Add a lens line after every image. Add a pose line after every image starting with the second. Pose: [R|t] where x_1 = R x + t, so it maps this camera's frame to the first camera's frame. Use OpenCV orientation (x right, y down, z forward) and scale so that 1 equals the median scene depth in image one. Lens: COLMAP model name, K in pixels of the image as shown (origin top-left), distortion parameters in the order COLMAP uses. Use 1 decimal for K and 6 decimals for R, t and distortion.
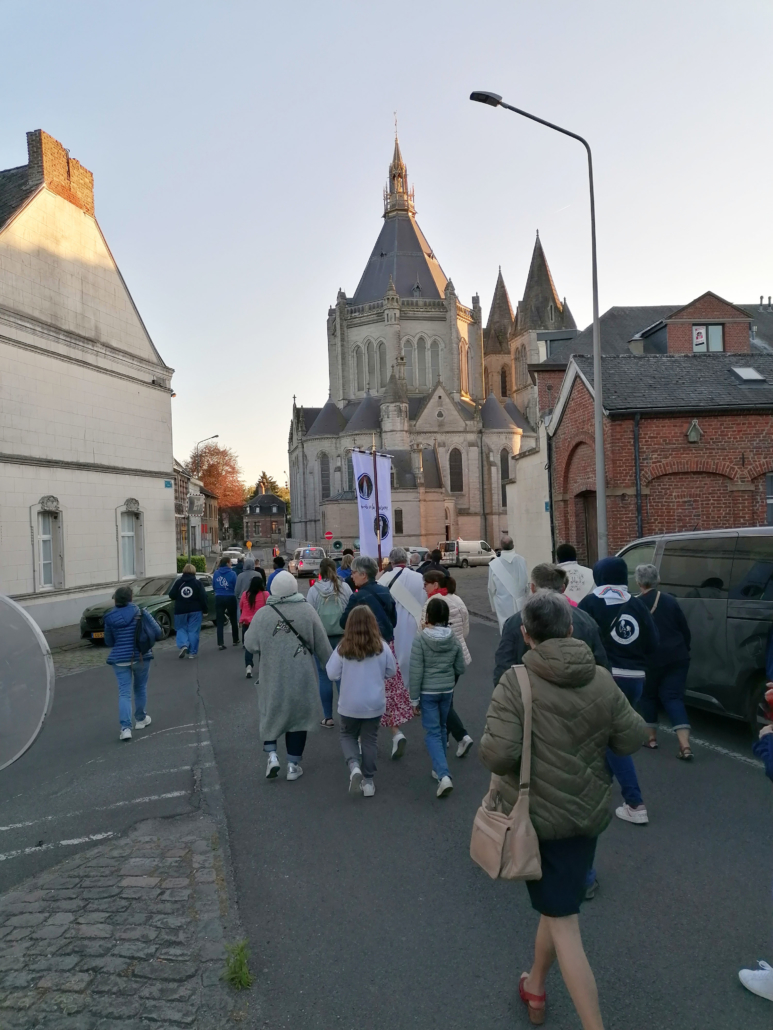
lens RADIAL K [[770.8, 0, 389.6], [0, 770.8, 519.2], [0, 0, 1]] dist [0.030397, -0.003088]
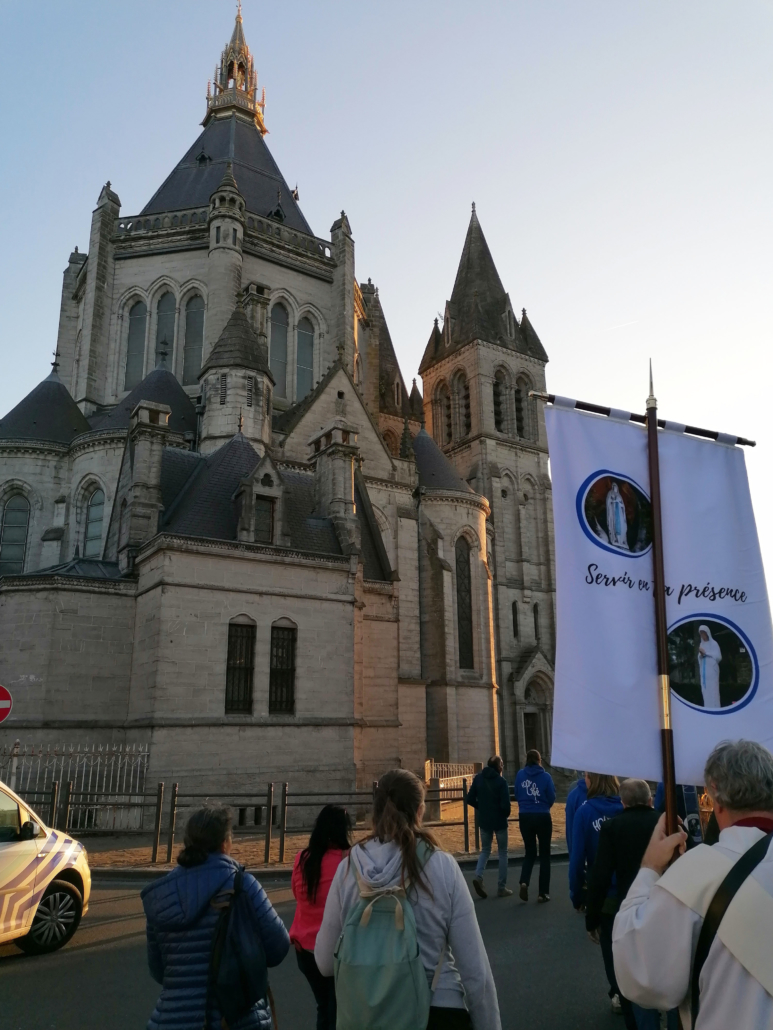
lens RADIAL K [[770.8, 0, 390.3], [0, 770.8, 520.6], [0, 0, 1]] dist [0.030397, -0.003088]
pose [[0.933214, 0.118043, 0.339378, -0.042697], [-0.023189, 0.962315, -0.270947, 0.021130], [-0.358571, 0.244982, 0.900783, 0.596445]]
